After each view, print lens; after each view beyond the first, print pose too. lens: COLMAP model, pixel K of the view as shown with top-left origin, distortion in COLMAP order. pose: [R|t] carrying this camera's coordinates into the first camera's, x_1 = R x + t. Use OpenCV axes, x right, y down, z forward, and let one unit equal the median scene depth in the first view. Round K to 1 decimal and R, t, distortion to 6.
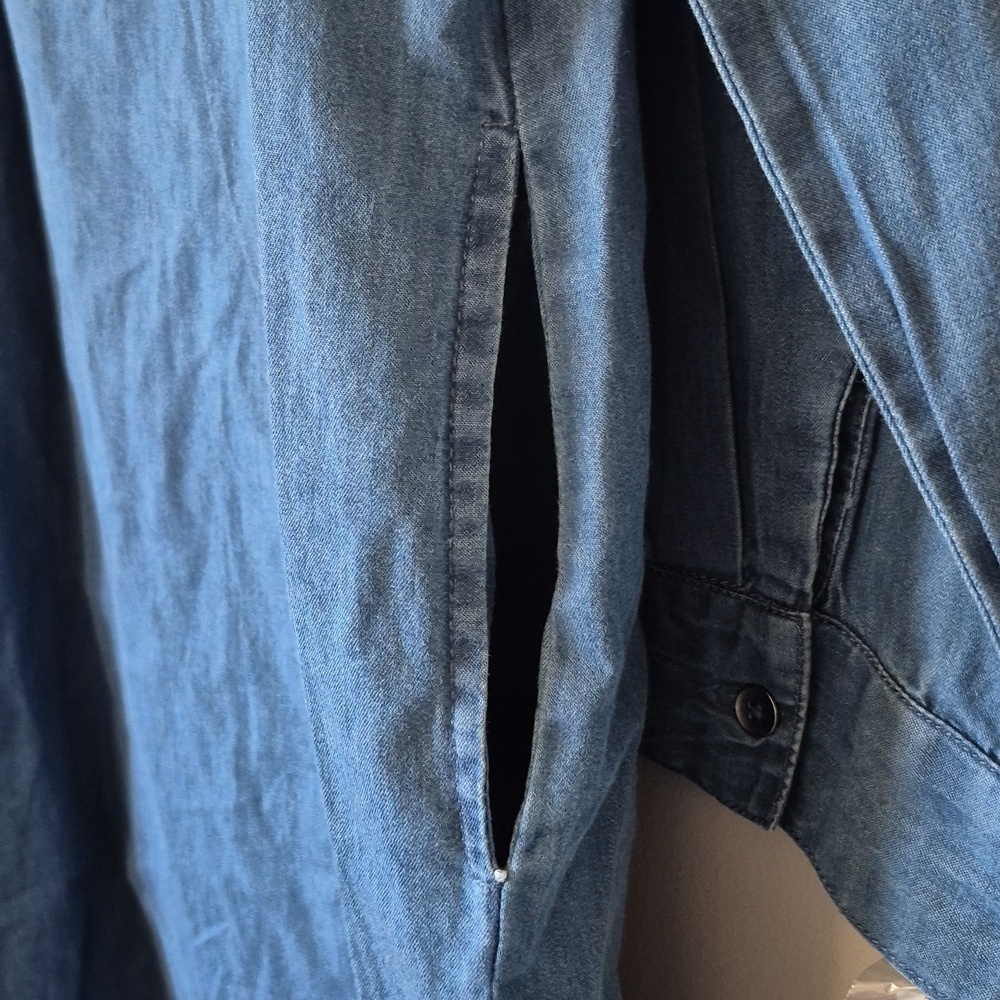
lens RADIAL K [[942.5, 0, 500.0], [0, 942.5, 500.0], [0, 0, 1]] dist [0.006902, -0.064105]
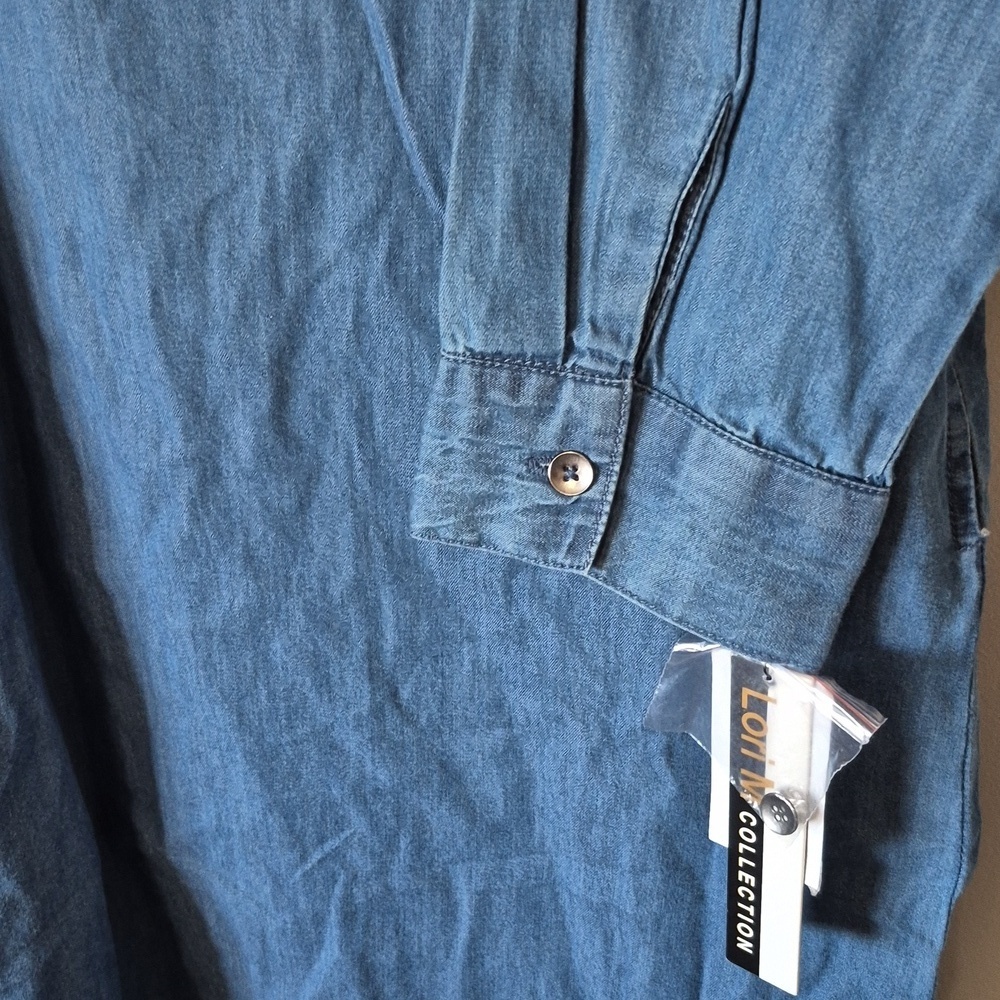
lens RADIAL K [[982.0, 0, 500.0], [0, 982.0, 500.0], [0, 0, 1]] dist [-0.001955, -0.010987]
pose [[0.906902, -0.310969, 0.284299, -0.453308], [0.262329, 0.944748, 0.196555, -0.070145], [-0.329714, -0.103676, 0.938371, -0.020428]]
